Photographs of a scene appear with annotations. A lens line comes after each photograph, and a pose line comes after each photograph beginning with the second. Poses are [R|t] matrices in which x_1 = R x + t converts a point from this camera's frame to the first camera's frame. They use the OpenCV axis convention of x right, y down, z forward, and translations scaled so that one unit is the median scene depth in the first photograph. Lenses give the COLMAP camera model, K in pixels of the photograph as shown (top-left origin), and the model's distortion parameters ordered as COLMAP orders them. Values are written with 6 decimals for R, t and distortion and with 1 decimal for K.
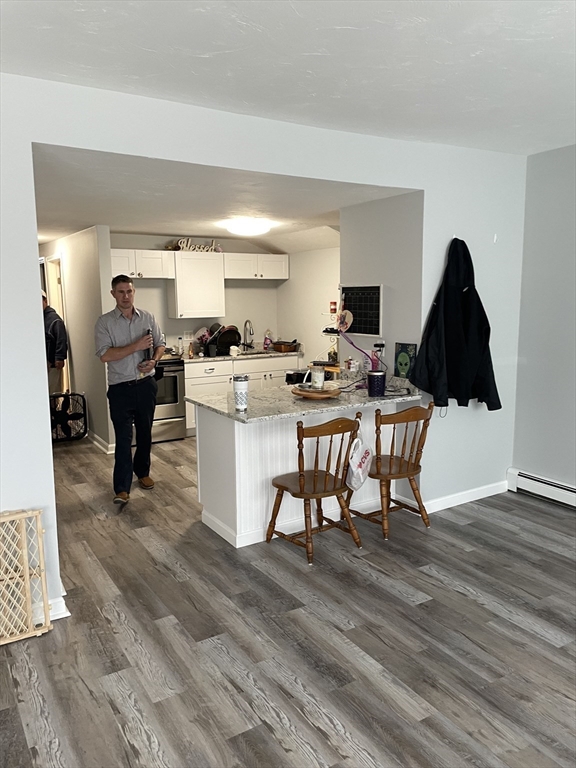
lens RADIAL K [[577.9, 0, 286.2], [0, 577.9, 380.4], [0, 0, 1]] dist [0.032521, -0.000521]
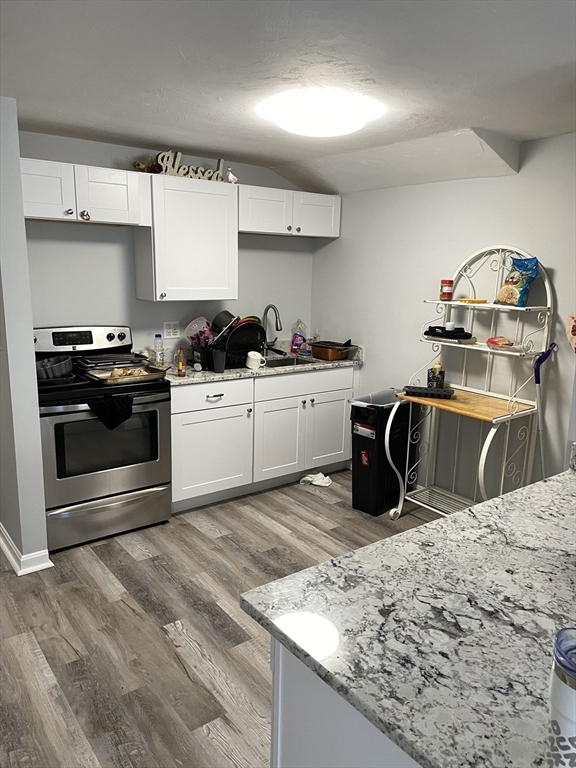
lens RADIAL K [[577.9, 0, 291.2], [0, 577.9, 389.6], [0, 0, 1]] dist [0.032521, -0.000521]
pose [[0.994953, 0.012897, 0.099512, -0.113679], [-0.019520, 0.997637, 0.065879, -0.062400], [-0.098428, -0.067489, 0.992853, 0.438218]]
